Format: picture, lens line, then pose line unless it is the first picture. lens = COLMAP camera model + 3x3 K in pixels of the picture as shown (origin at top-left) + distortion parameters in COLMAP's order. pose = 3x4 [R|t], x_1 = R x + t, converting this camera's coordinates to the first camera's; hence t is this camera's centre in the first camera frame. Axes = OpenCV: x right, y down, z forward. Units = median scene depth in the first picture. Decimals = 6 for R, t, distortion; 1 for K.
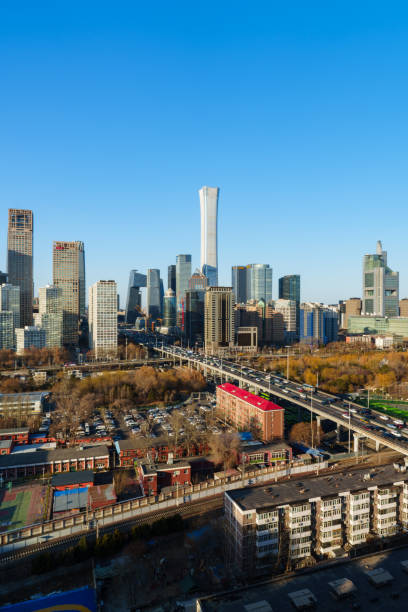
lens RADIAL K [[397.6, 0, 208.0], [0, 397.6, 308.6], [0, 0, 1]] dist [-0.005236, 0.000580]
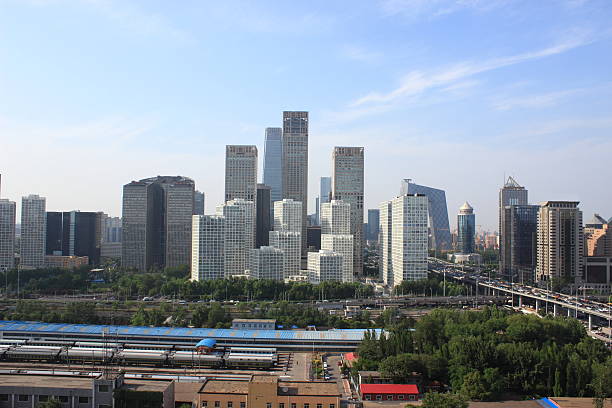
lens RADIAL K [[520.8, 0, 302.7], [0, 520.8, 209.8], [0, 0, 1]] dist [-0.154630, 0.144131]
pose [[0.947525, -0.000174, -0.319683, -0.106241], [-0.012027, 0.999273, -0.036191, 0.000226], [0.319456, 0.038137, 0.946833, -0.034284]]
